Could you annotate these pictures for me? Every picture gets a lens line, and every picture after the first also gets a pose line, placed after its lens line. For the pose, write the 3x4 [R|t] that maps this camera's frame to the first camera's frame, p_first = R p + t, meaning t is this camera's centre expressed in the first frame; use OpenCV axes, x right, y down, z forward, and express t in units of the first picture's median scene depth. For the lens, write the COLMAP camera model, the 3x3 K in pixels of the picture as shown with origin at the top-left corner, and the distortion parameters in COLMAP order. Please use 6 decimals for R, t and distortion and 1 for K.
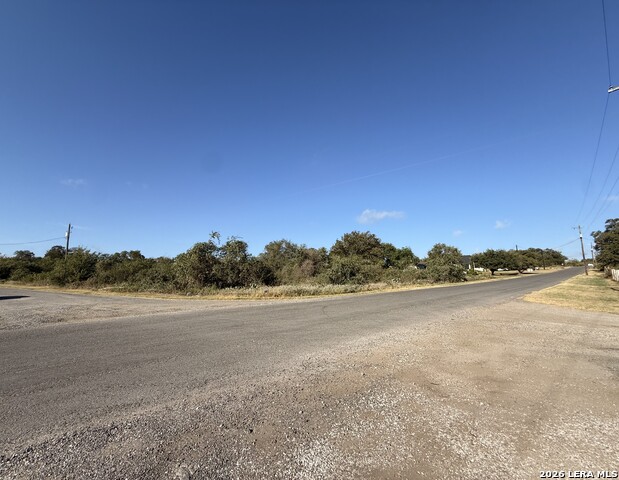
lens RADIAL K [[253.9, 0, 298.8], [0, 253.9, 241.7], [0, 0, 1]] dist [0.000191, 0.000045]
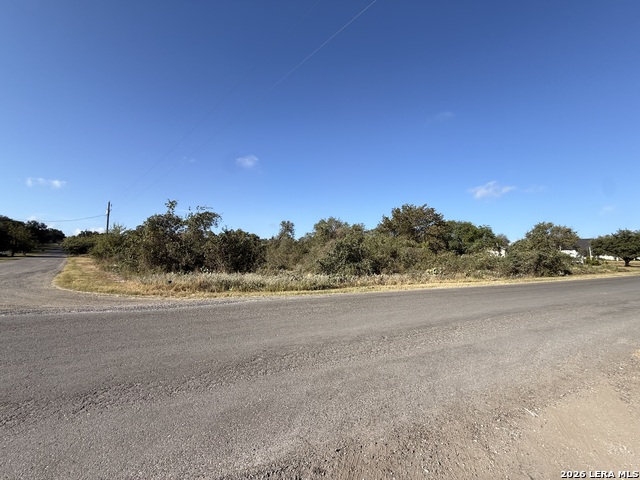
lens RADIAL K [[254.2, 0, 320.0], [0, 254.2, 240.0], [0, 0, 1]] dist [-0.001239, 0.000236]
pose [[0.970675, 0.013812, -0.239998, 0.187034], [0.001879, 0.997882, 0.065025, 0.020233], [0.240387, -0.063569, 0.968593, 0.207698]]
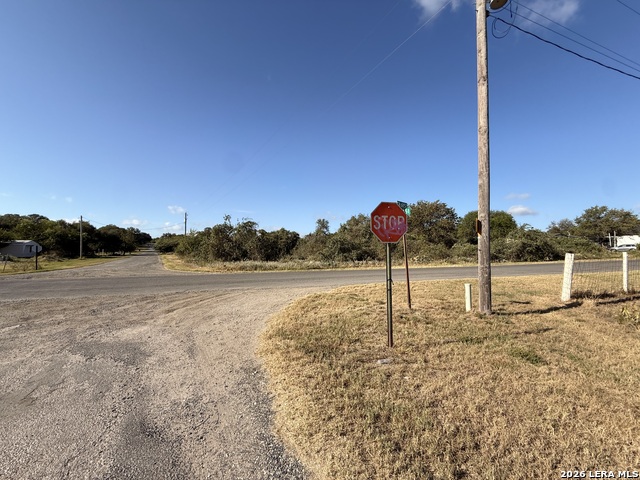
lens RADIAL K [[253.5, 0, 320.0], [0, 253.5, 230.9], [0, 0, 1]] dist [0.001081, 0.000122]
pose [[0.904434, -0.027119, -0.425752, 0.351156], [0.052893, 0.997406, 0.048829, 0.000471], [0.423323, -0.066682, 0.903522, 0.061660]]
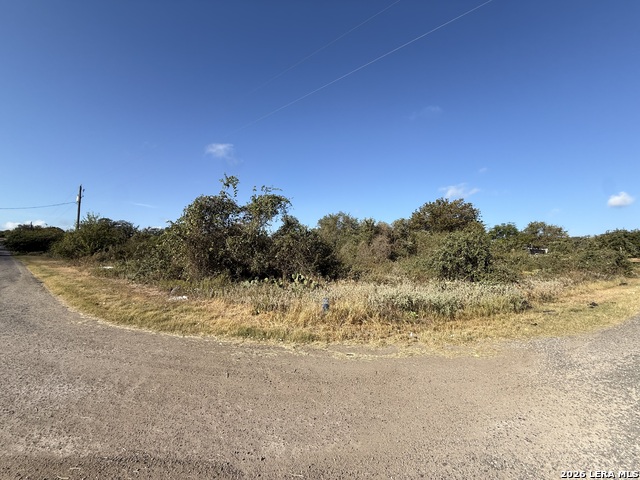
lens RADIAL K [[254.2, 0, 320.0], [0, 254.2, 240.0], [0, 0, 1]] dist [-0.001239, 0.000236]
pose [[0.992522, 0.022703, -0.119940, -0.044368], [-0.013896, 0.997179, 0.073758, 0.033860], [0.121276, -0.071540, 0.990037, 0.292031]]
